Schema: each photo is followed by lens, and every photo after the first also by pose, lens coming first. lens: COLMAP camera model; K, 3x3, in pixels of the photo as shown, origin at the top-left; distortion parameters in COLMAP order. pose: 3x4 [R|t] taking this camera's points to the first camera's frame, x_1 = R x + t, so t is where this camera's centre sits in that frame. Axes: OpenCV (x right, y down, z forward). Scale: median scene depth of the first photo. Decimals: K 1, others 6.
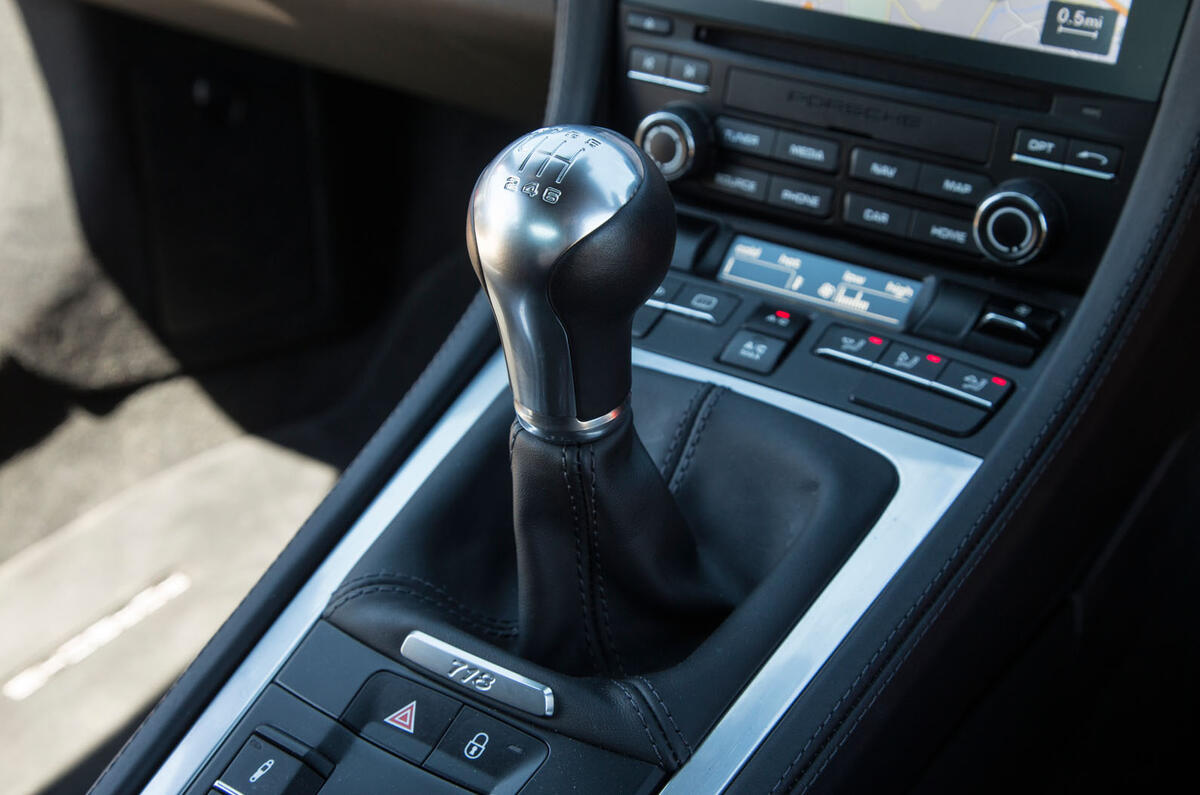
lens RADIAL K [[1690.6, 0, 600.0], [0, 1690.6, 397.5], [0, 0, 1]] dist [0.095248, -0.019394]
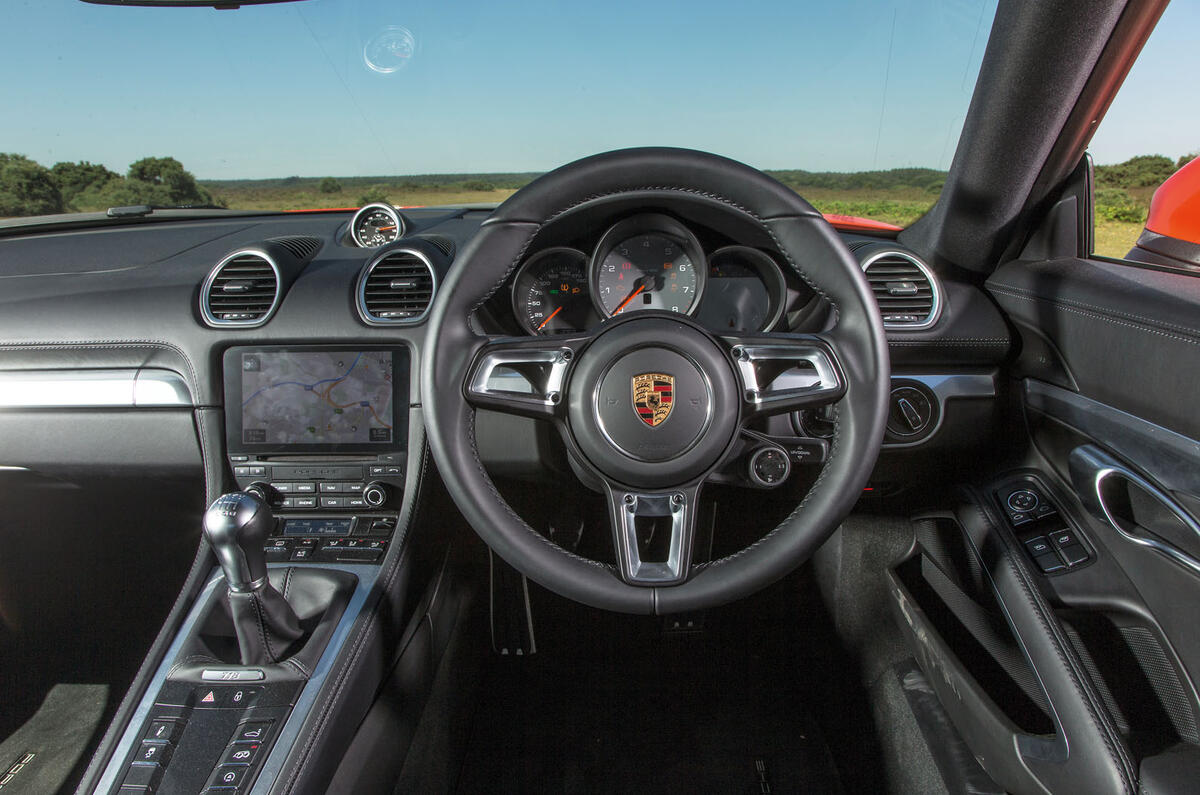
lens RADIAL K [[772.4, 0, 600.0], [0, 772.4, 397.5], [0, 0, 1]] dist [-0.006286, -0.000600]
pose [[0.849240, -0.162729, 0.502305, -0.110812], [0.281539, 0.944361, -0.170055, 0.100305], [-0.446684, 0.285836, 0.847804, -0.528733]]
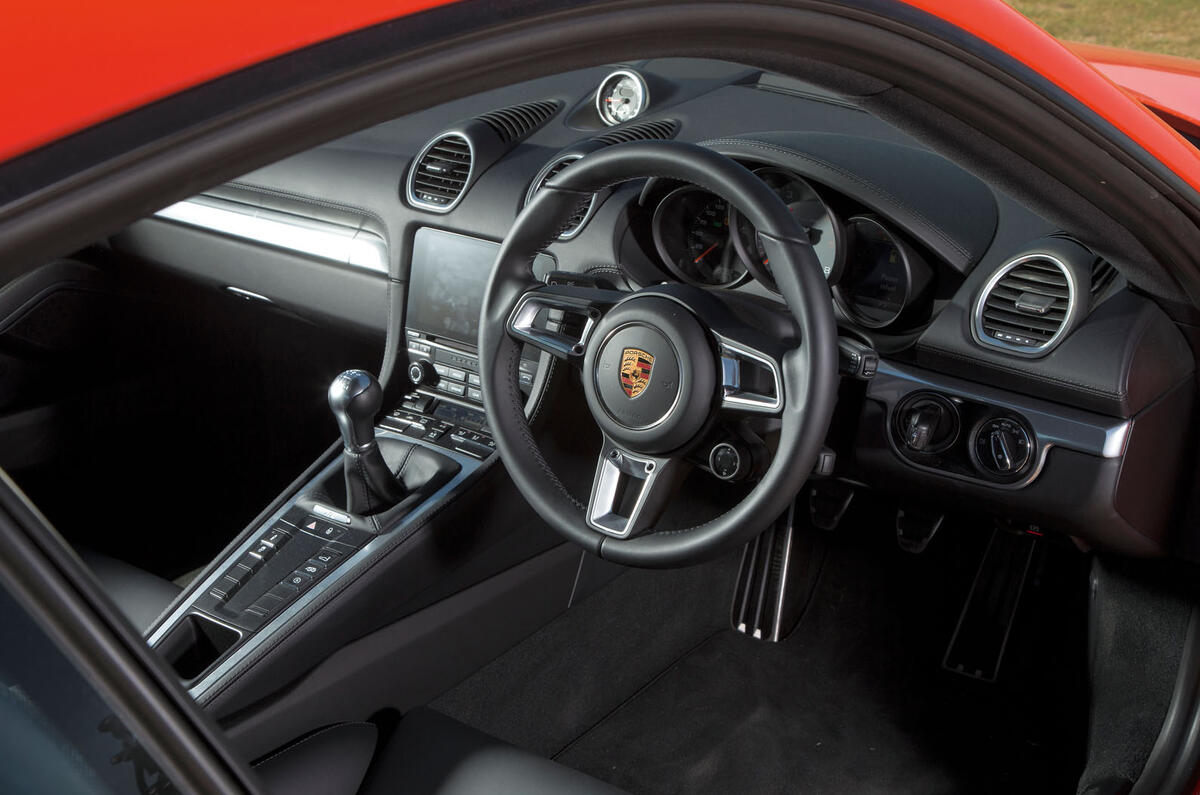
lens RADIAL K [[1690.6, 0, 600.0], [0, 1690.6, 397.5], [0, 0, 1]] dist [0.095248, -0.019394]
pose [[0.996166, 0.007294, -0.087179, 0.733766], [-0.017709, 0.992700, -0.119303, 0.299997], [0.085673, 0.120389, 0.989023, -2.333282]]
